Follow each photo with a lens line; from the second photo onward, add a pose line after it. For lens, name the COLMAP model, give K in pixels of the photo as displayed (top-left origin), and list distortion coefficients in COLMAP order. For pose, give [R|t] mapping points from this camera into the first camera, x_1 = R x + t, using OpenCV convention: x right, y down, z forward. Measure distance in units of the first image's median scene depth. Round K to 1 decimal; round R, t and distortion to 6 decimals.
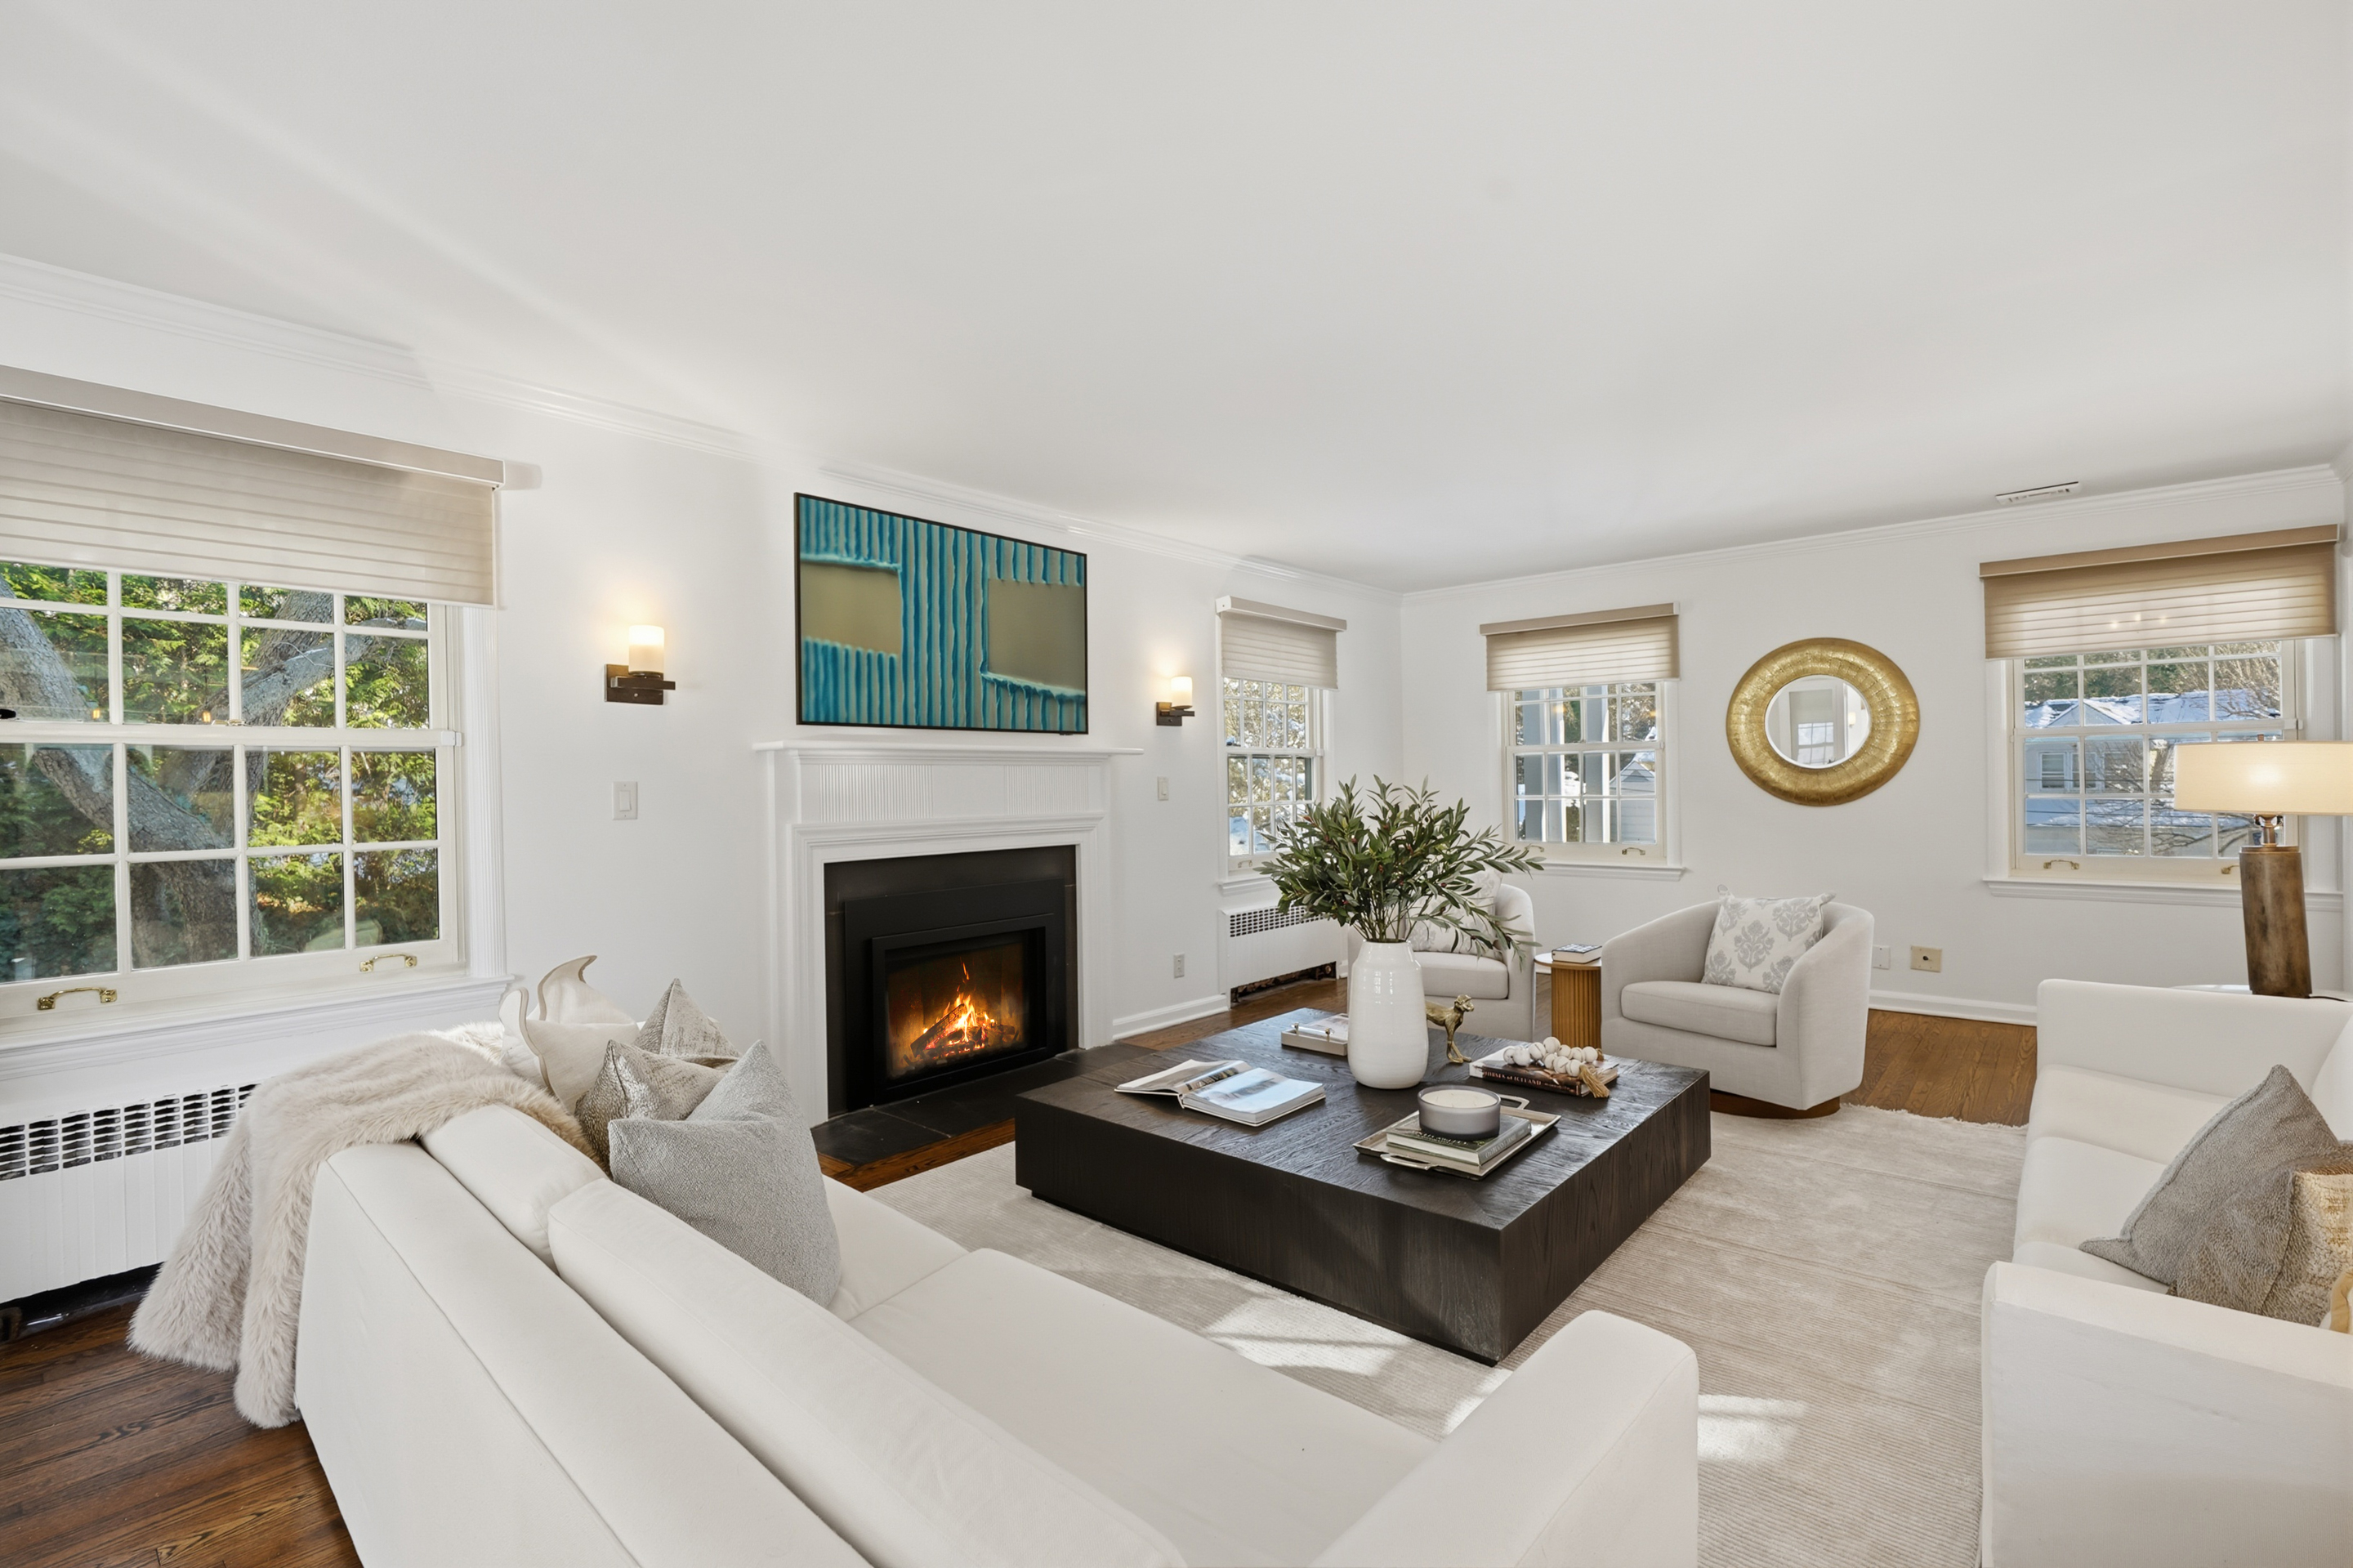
lens RADIAL K [[1070.7, 0, 1166.2], [0, 1070.7, 789.0], [0, 0, 1]] dist [-0.003499, 0.000669]
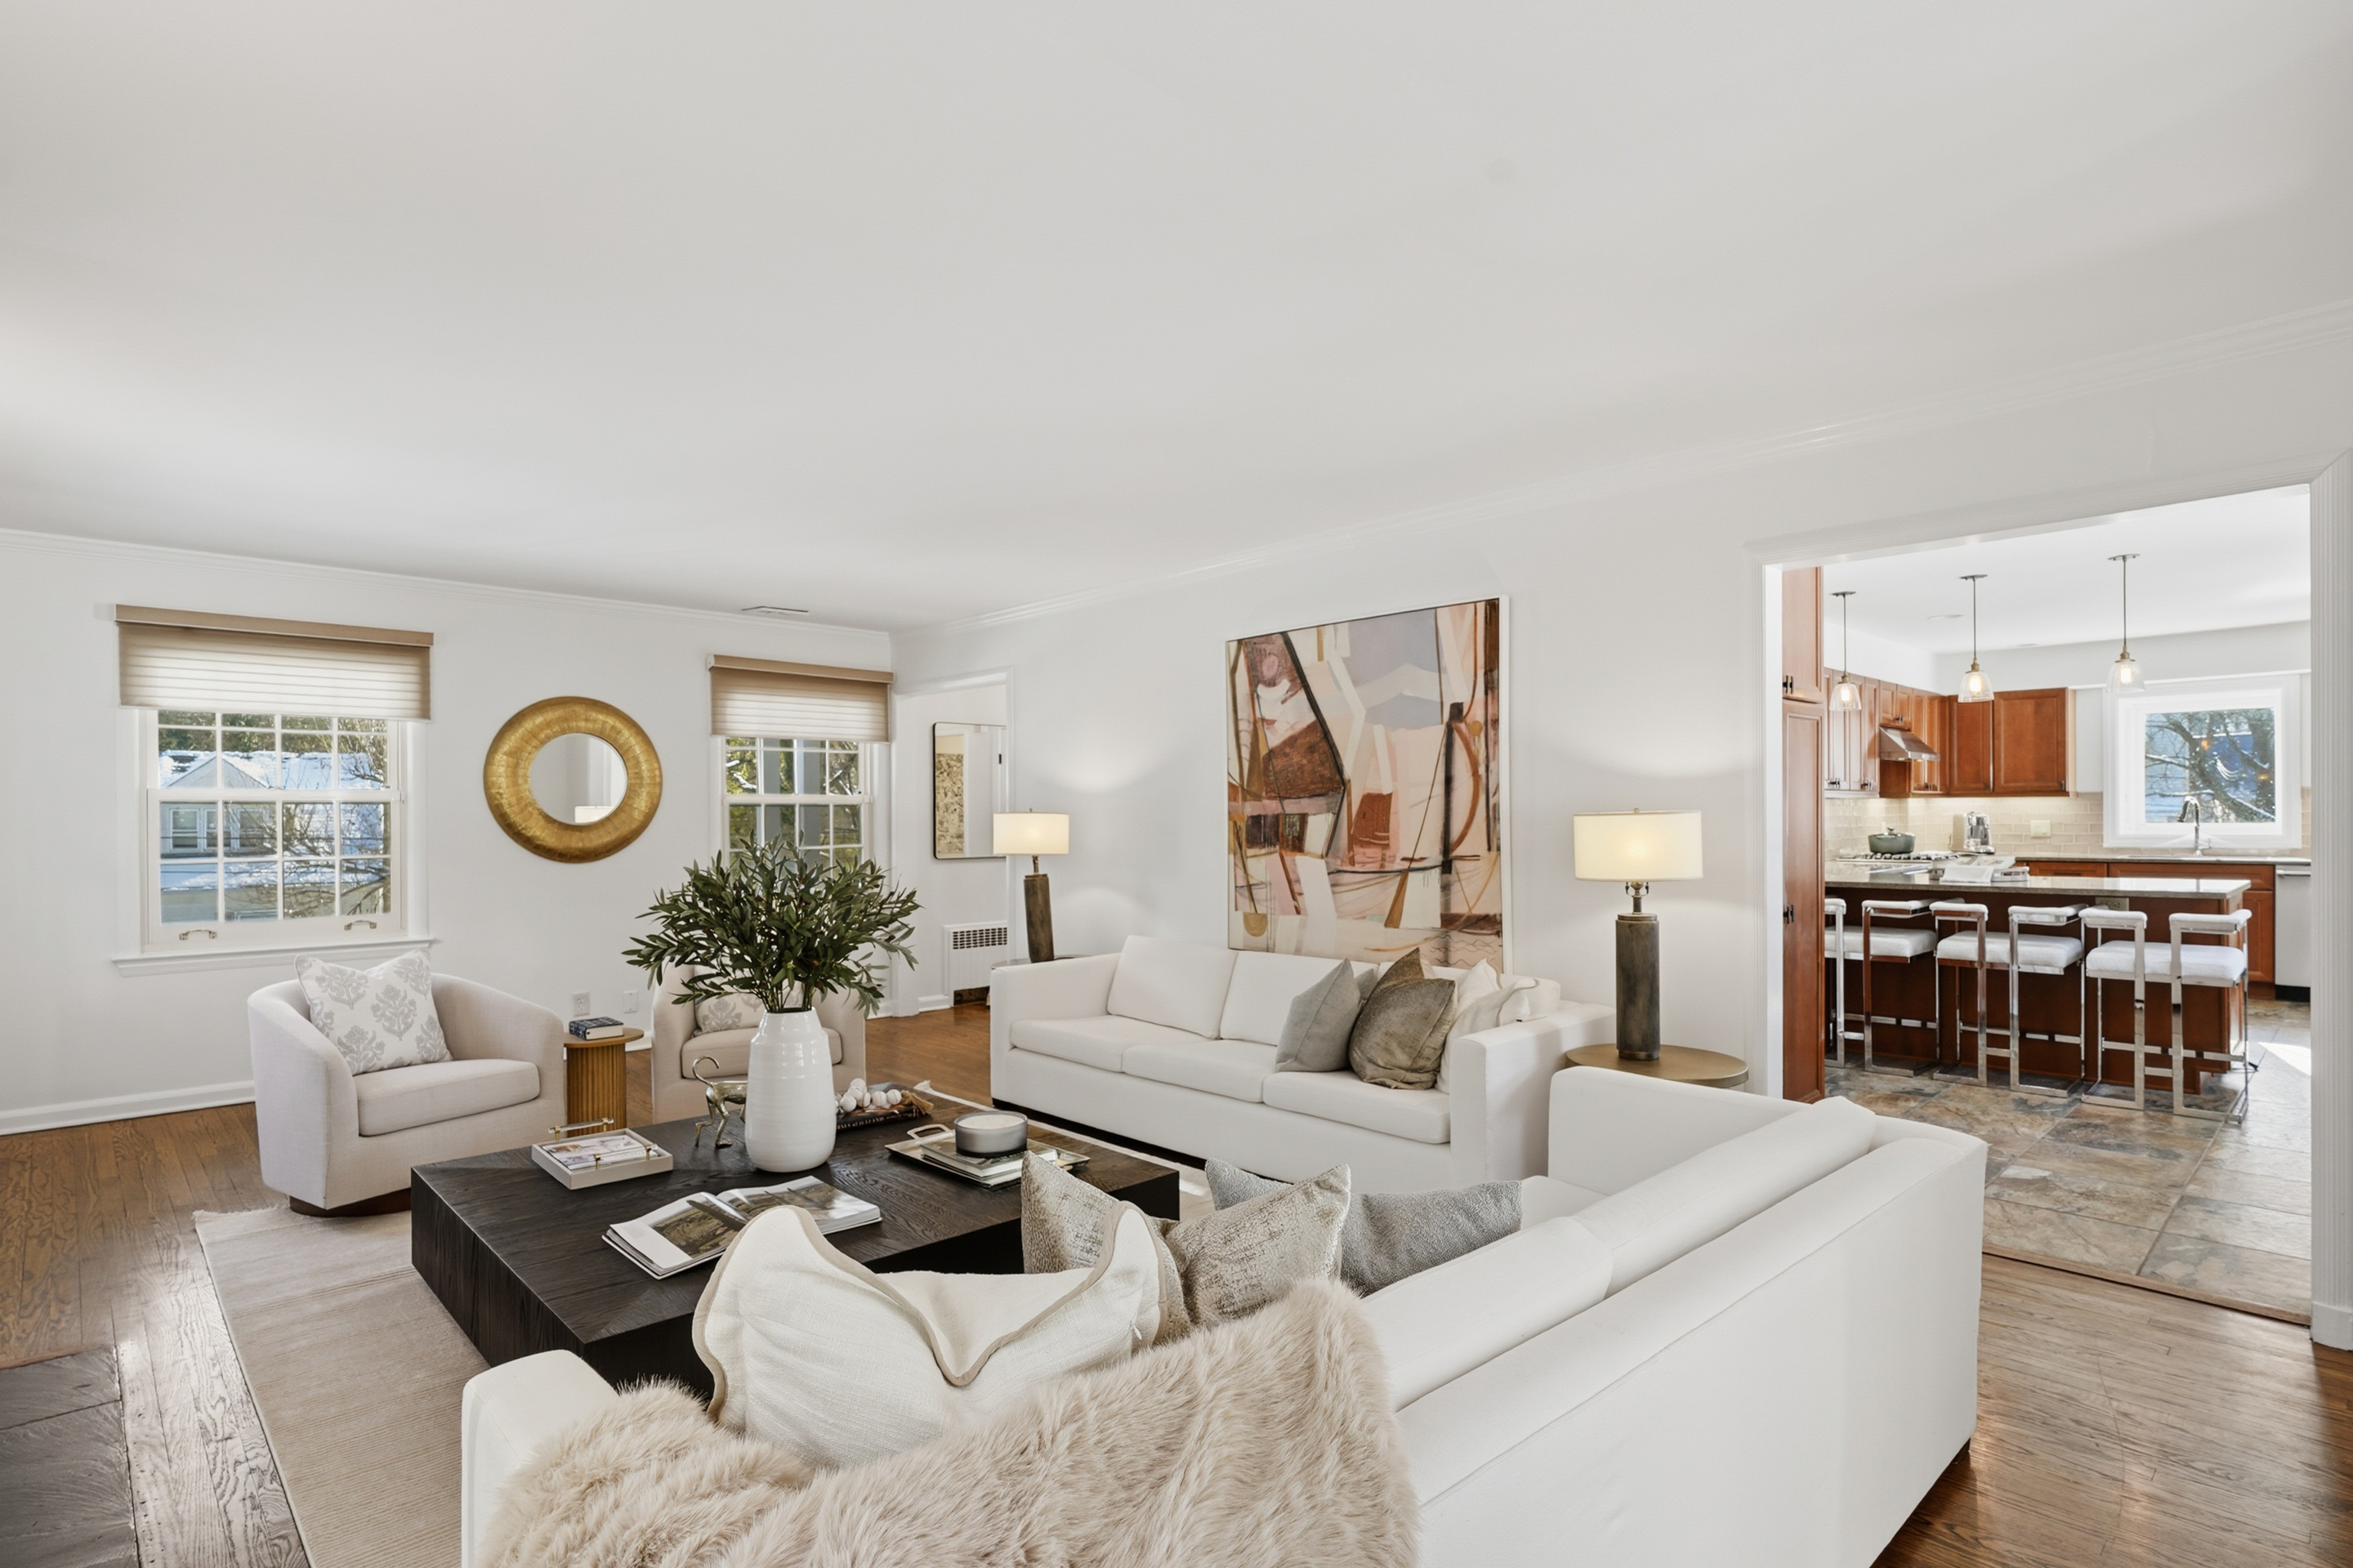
lens RADIAL K [[1178.9, 0, 1167.5], [0, 1178.9, 818.7], [0, 0, 1]] dist [-0.001414, -0.000011]
pose [[0.092535, 0.016135, 0.995579, -0.557647], [0.013588, 0.999755, -0.017466, 0.002008], [-0.995617, 0.015144, 0.092293, 0.426010]]
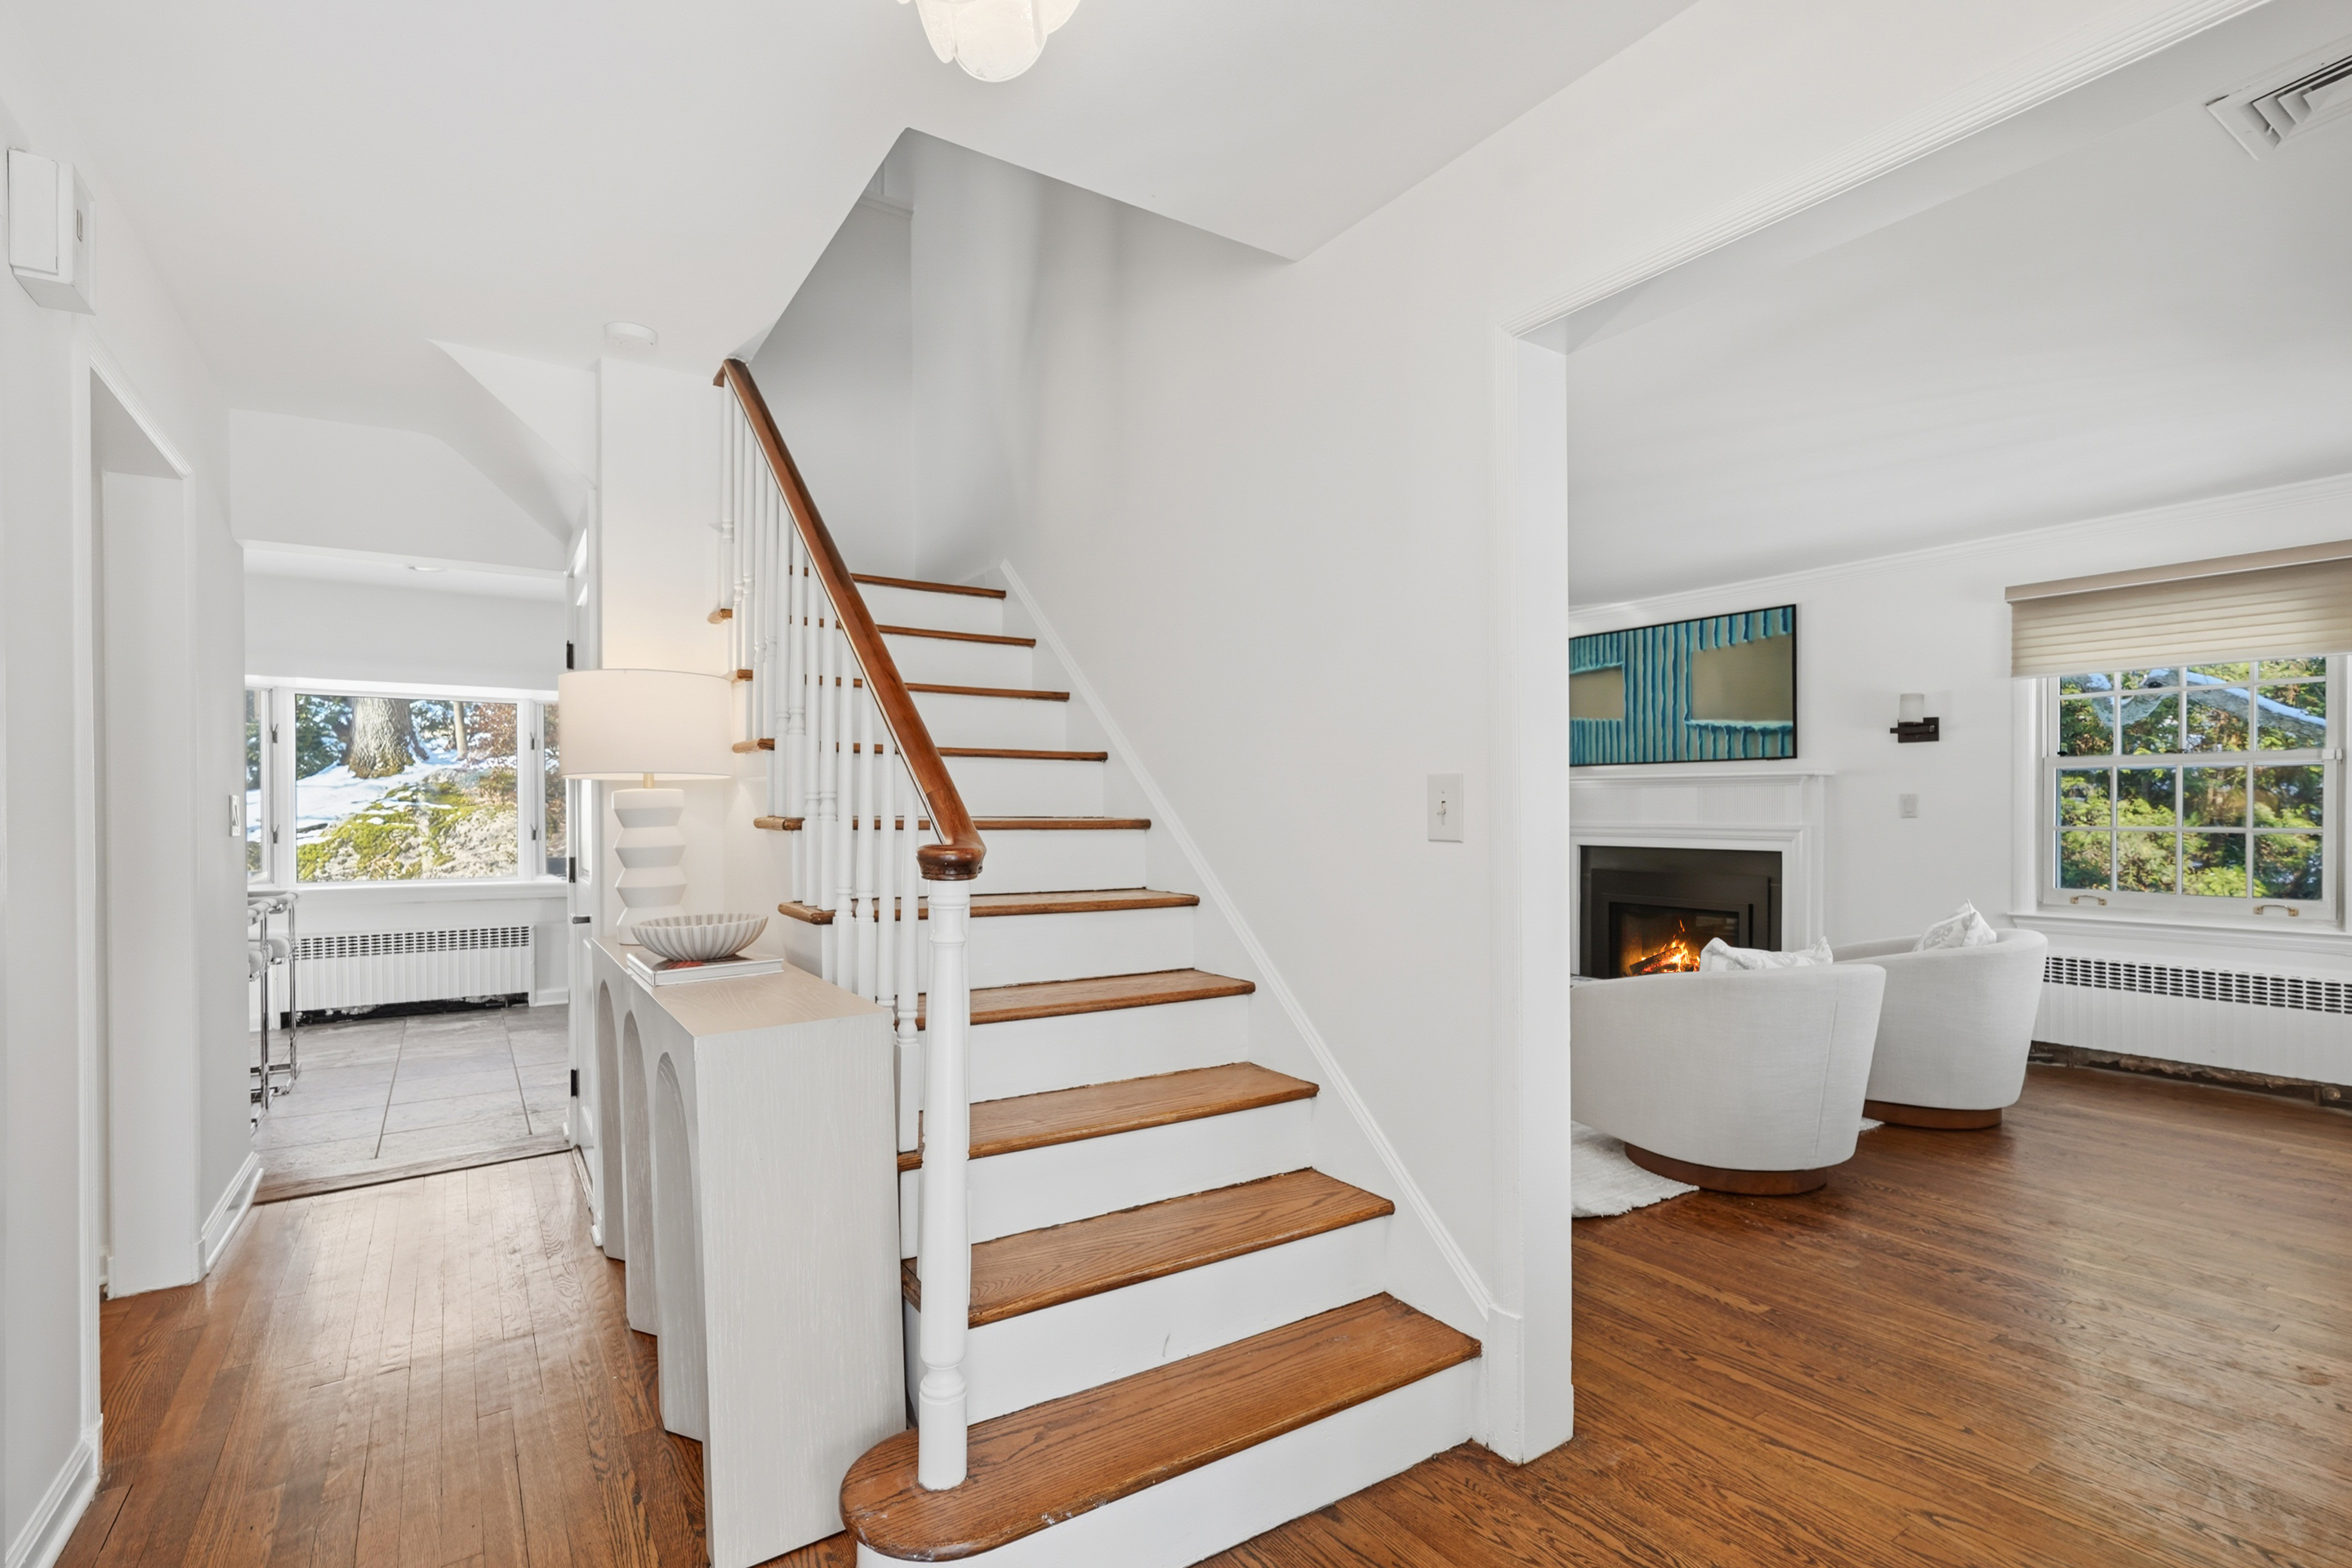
lens RADIAL K [[1095.5, 0, 1163.7], [0, 1095.5, 815.4], [0, 0, 1]] dist [0.002928, 0.000940]
pose [[-0.276295, 0.024225, -0.960767, 1.401036], [-0.000729, 0.999677, 0.025416, -0.021043], [0.961073, 0.007723, -0.276188, 0.739315]]
